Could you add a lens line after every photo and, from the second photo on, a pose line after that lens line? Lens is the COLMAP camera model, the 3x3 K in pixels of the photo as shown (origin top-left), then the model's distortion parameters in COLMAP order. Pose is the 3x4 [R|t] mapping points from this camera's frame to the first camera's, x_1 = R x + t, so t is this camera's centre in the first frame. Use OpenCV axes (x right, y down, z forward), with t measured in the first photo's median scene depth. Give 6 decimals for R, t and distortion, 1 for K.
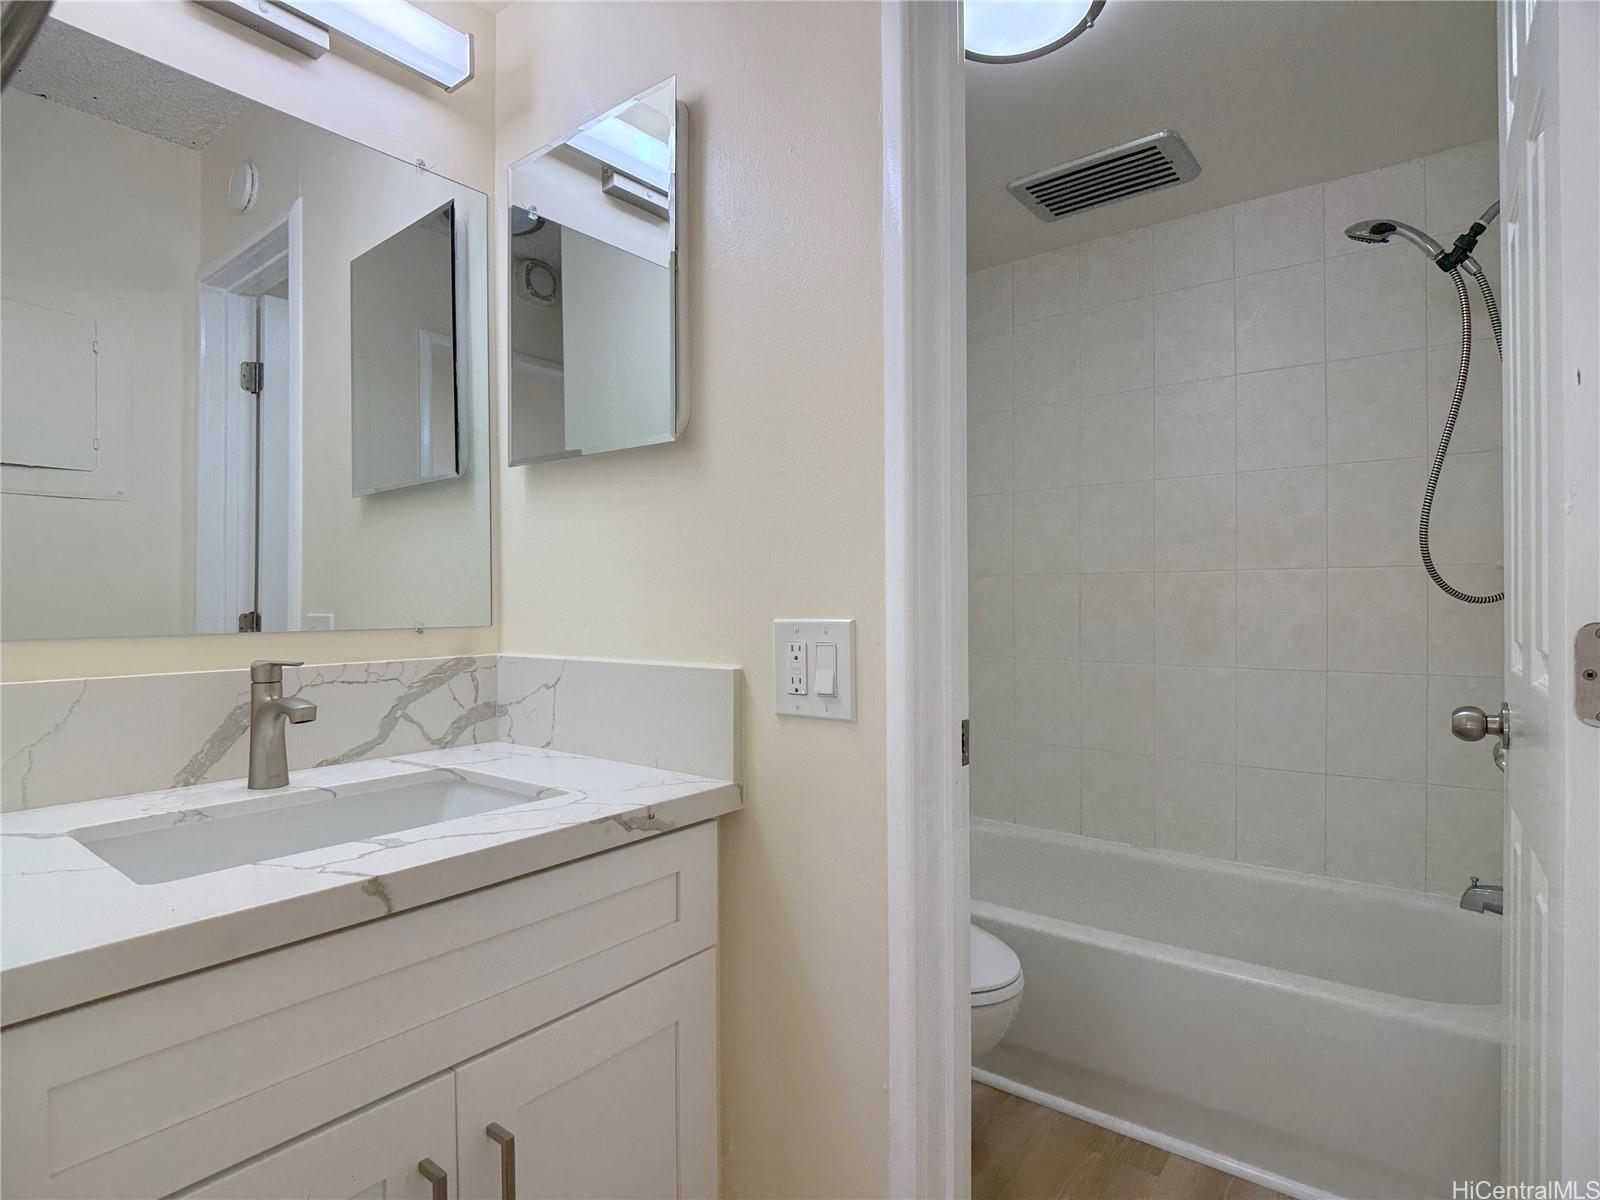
lens RADIAL K [[841.1, 0, 792.2], [0, 841.1, 606.9], [0, 0, 1]] dist [-0.038827, 0.002661]
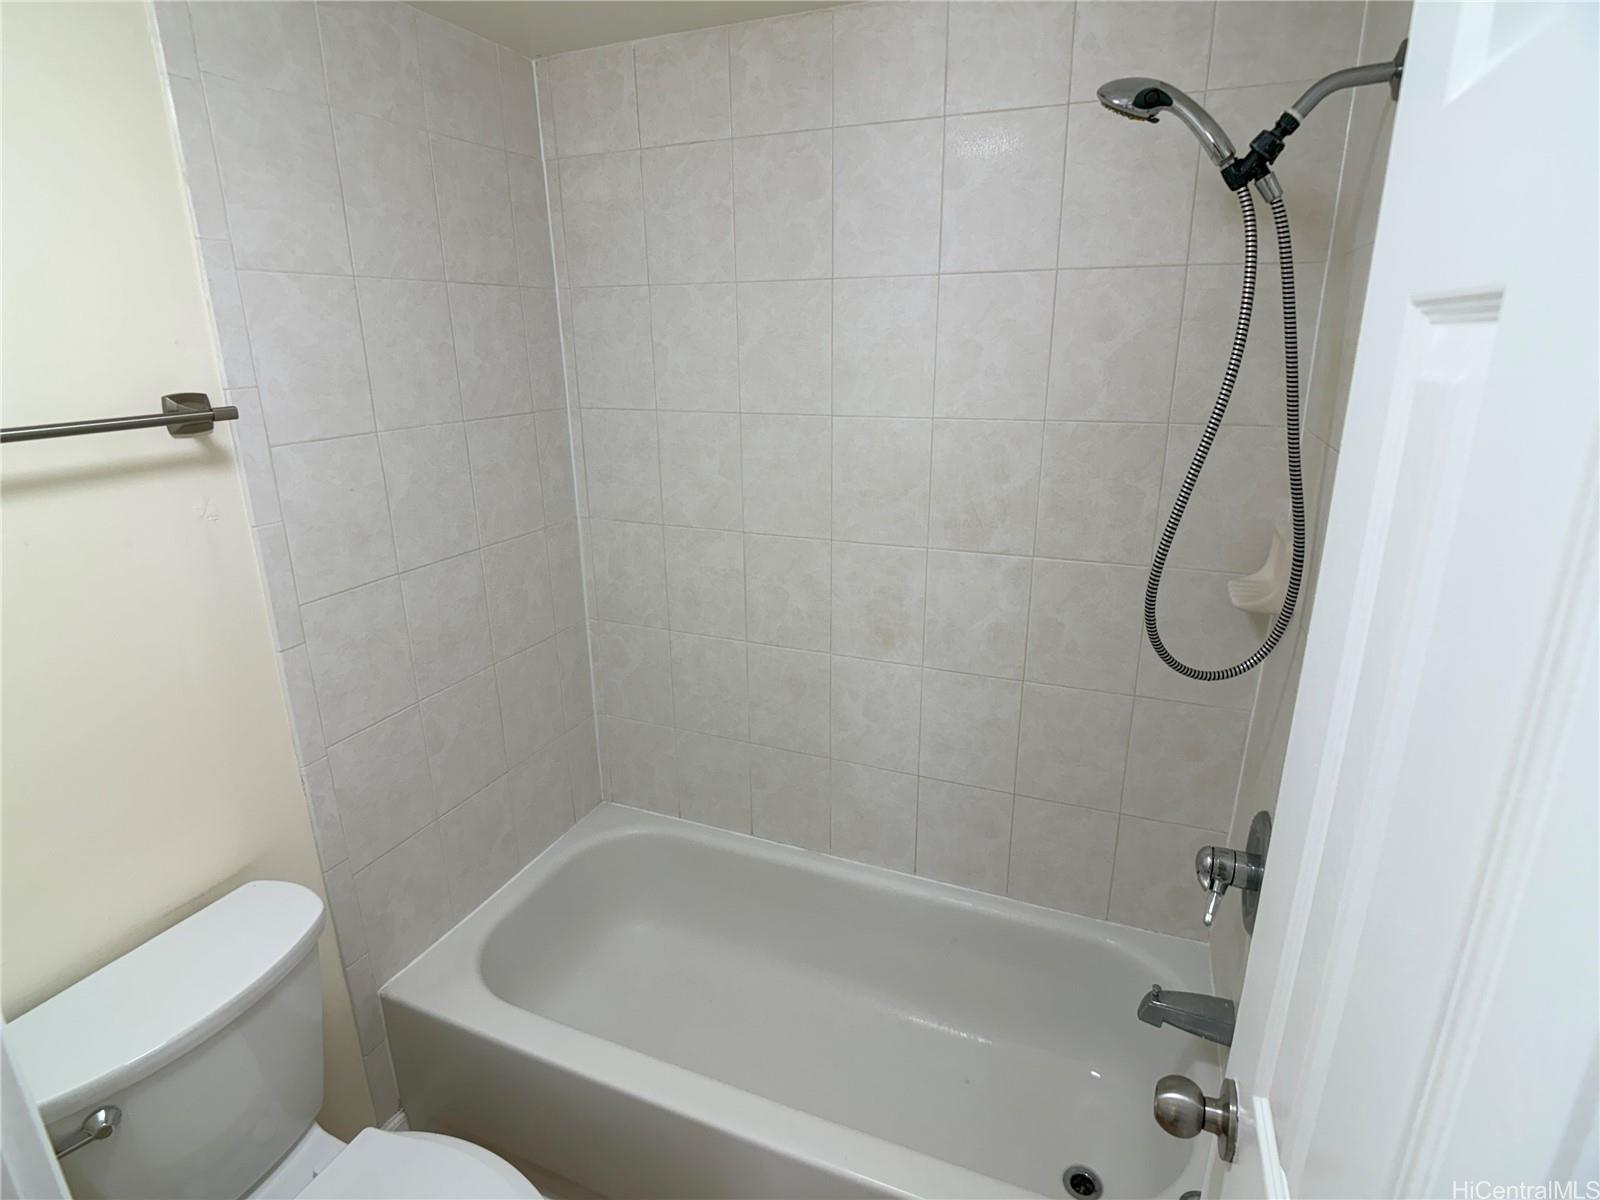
lens RADIAL K [[824.6, 0, 795.6], [0, 824.6, 602.4], [0, 0, 1]] dist [0.002573, -0.031153]
pose [[0.960599, -0.095182, 0.261132, 0.268055], [0.012032, 0.952894, 0.303066, -0.291238], [-0.277677, -0.287983, 0.916494, 0.403560]]
